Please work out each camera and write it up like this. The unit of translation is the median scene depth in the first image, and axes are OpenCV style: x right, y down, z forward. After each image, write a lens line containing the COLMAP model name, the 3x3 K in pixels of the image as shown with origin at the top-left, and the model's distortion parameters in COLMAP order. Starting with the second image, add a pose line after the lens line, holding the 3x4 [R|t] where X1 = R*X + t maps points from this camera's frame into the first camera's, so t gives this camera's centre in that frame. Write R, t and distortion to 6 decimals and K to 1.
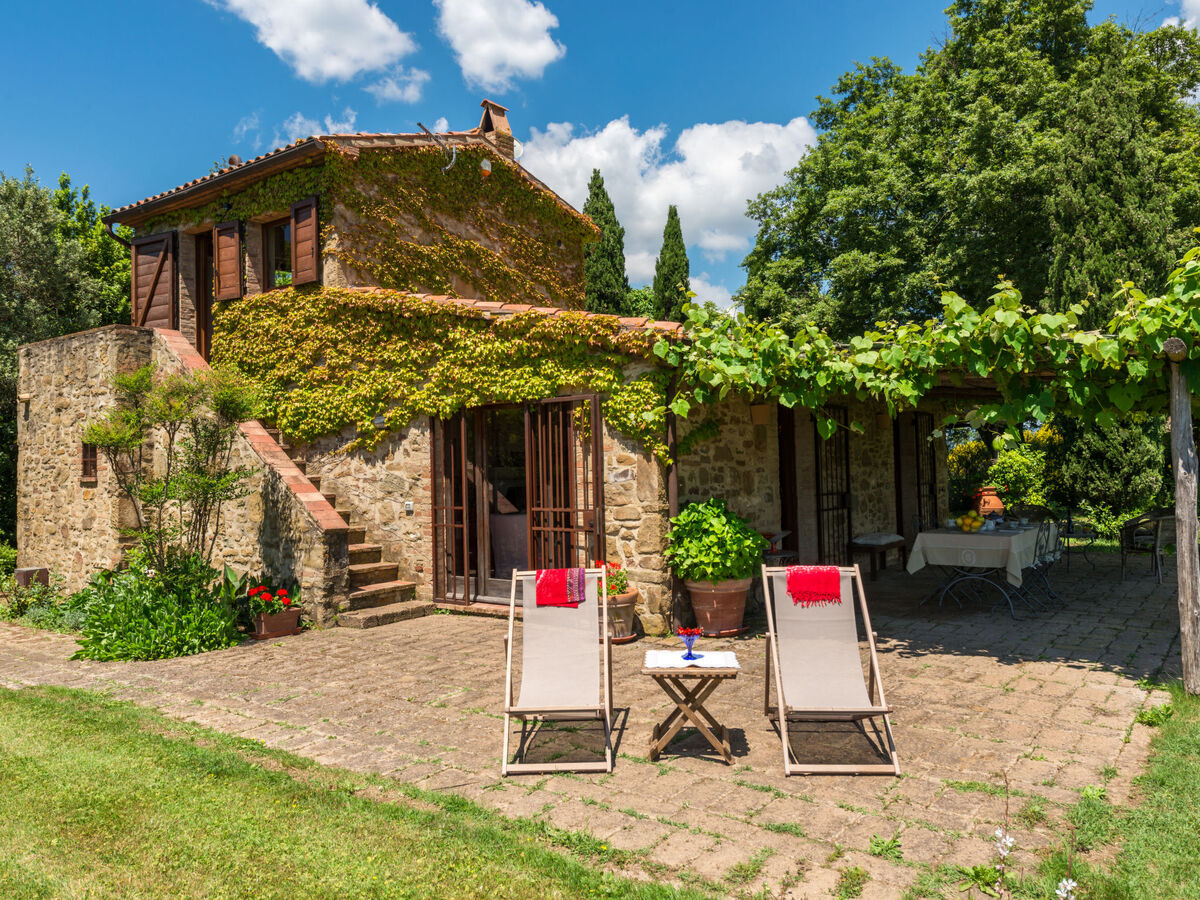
lens RADIAL K [[1384.7, 0, 547.0], [0, 1384.7, 410.3], [0, 0, 1]] dist [0.045877, 0.000000]
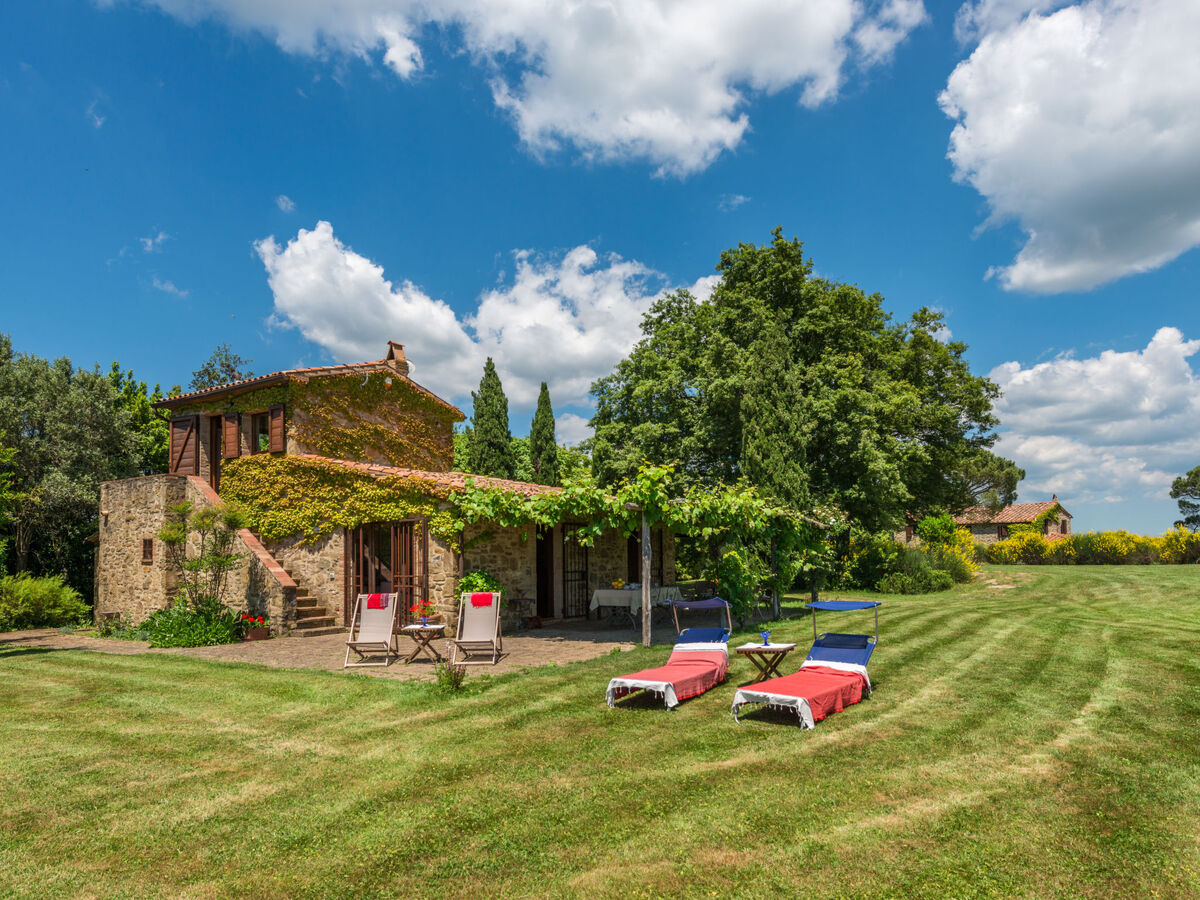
lens RADIAL K [[1384.7, 0, 725.3], [0, 1384.7, 506.8], [0, 0, 1]] dist [0.045877, 0.000000]
pose [[0.991507, 0.015054, 0.129179, 0.177468], [-0.014206, 0.999871, -0.007485, -0.016351], [-0.129275, 0.005587, 0.991593, -0.897946]]
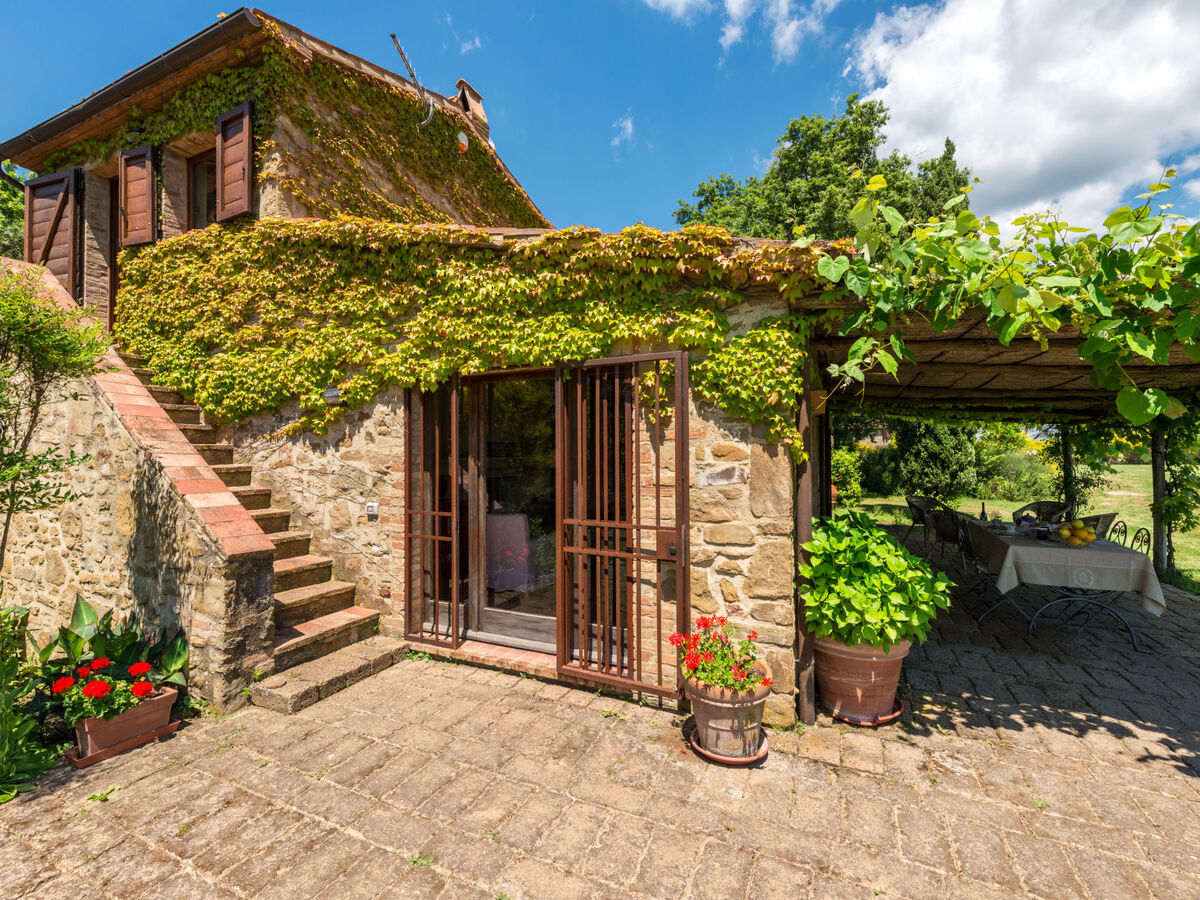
lens RADIAL K [[702.8, 0, 632.5], [0, 702.8, 447.6], [0, 0, 1]] dist [0.013458, -0.007027]
pose [[0.965502, 0.021666, 0.259494, -0.062232], [-0.028673, 0.999318, 0.023249, 0.022979], [-0.258813, -0.029888, 0.965465, 0.588644]]
